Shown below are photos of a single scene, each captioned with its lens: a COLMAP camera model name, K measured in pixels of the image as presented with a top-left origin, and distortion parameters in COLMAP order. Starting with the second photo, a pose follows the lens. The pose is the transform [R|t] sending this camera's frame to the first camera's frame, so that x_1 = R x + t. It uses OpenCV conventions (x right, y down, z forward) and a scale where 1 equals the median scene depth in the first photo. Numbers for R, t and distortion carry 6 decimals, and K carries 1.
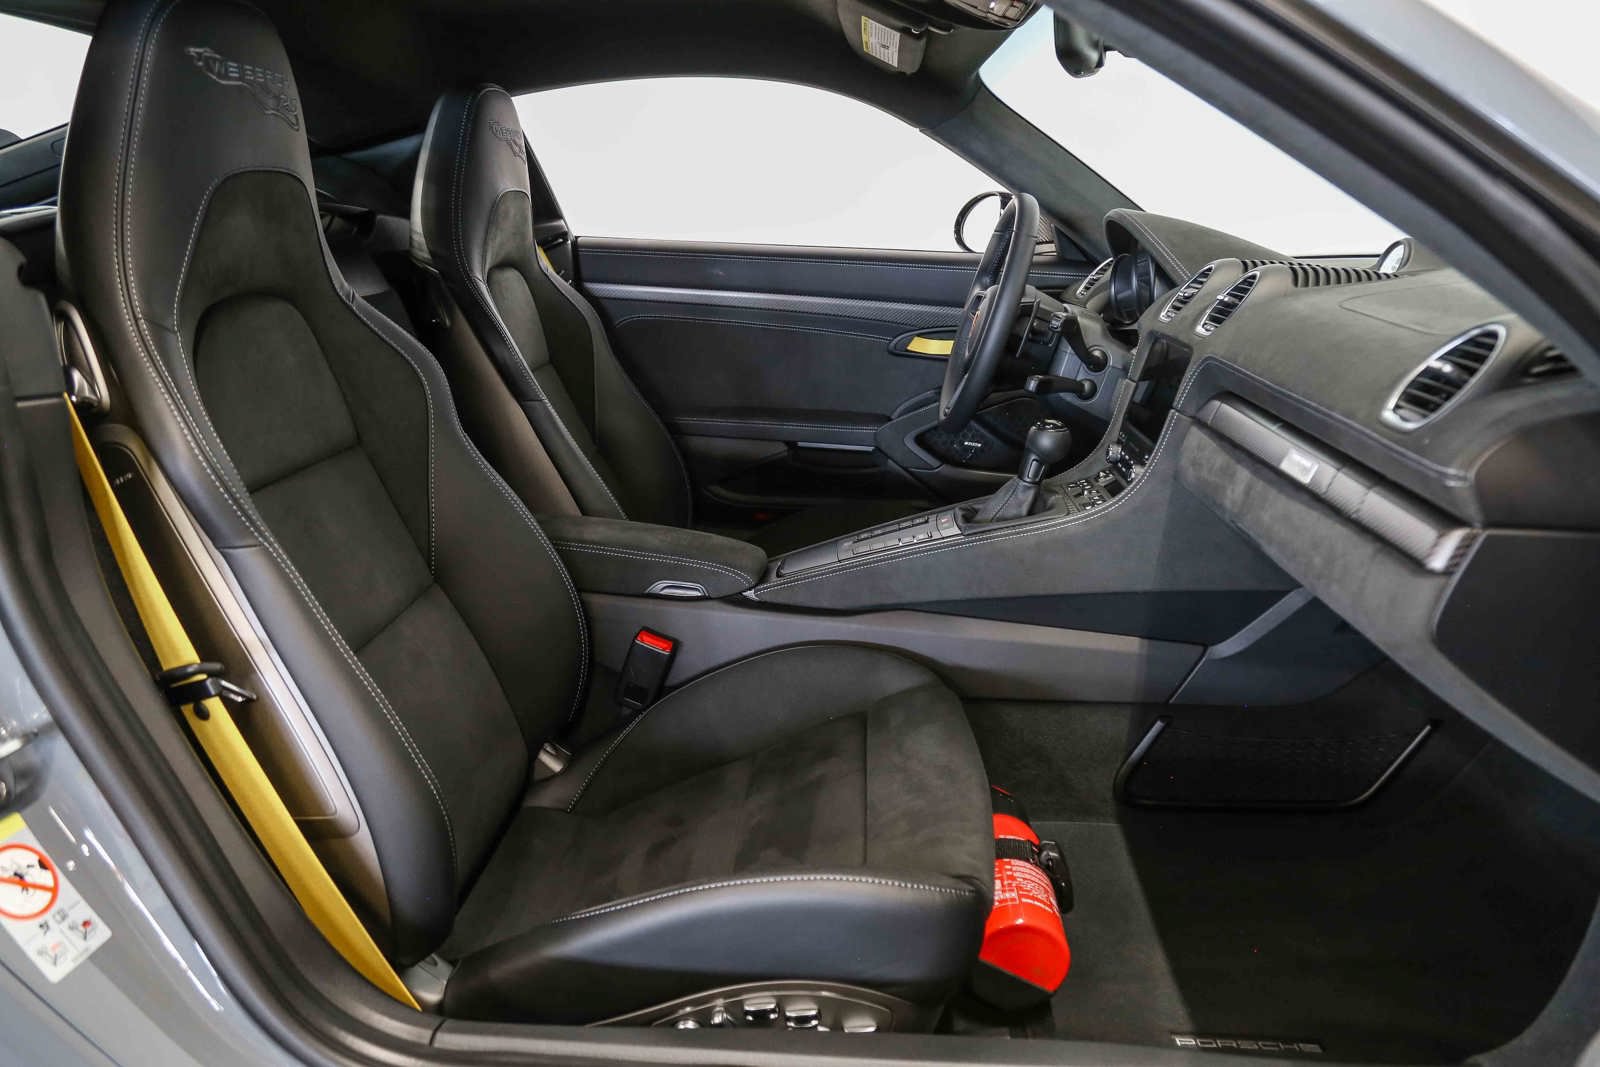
lens RADIAL K [[1134.7, 0, 800.0], [0, 1134.7, 533.5], [0, 0, 1]] dist [-0.069395, 0.000764]
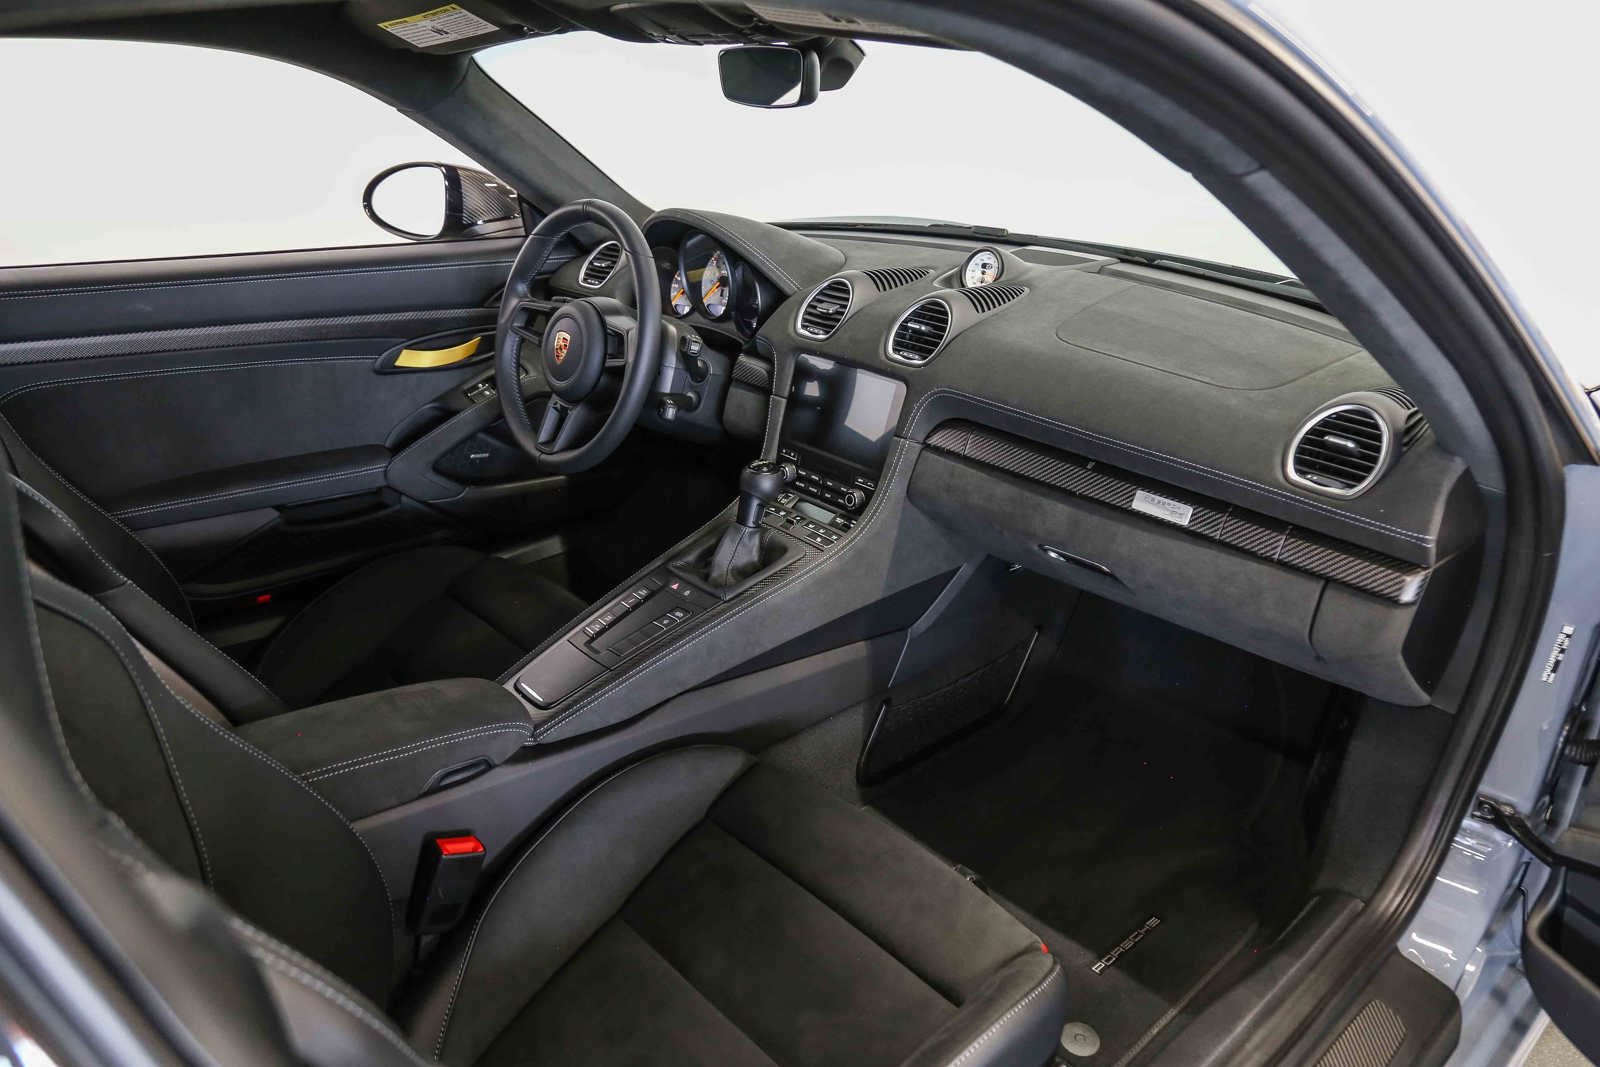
lens RADIAL K [[1134.7, 0, 800.0], [0, 1134.7, 533.5], [0, 0, 1]] dist [-0.069395, 0.000764]
pose [[0.683001, -0.265809, 0.680335, -0.361058], [0.171384, 0.963750, 0.204484, -0.191987], [-0.710026, -0.023064, 0.703797, 0.228397]]
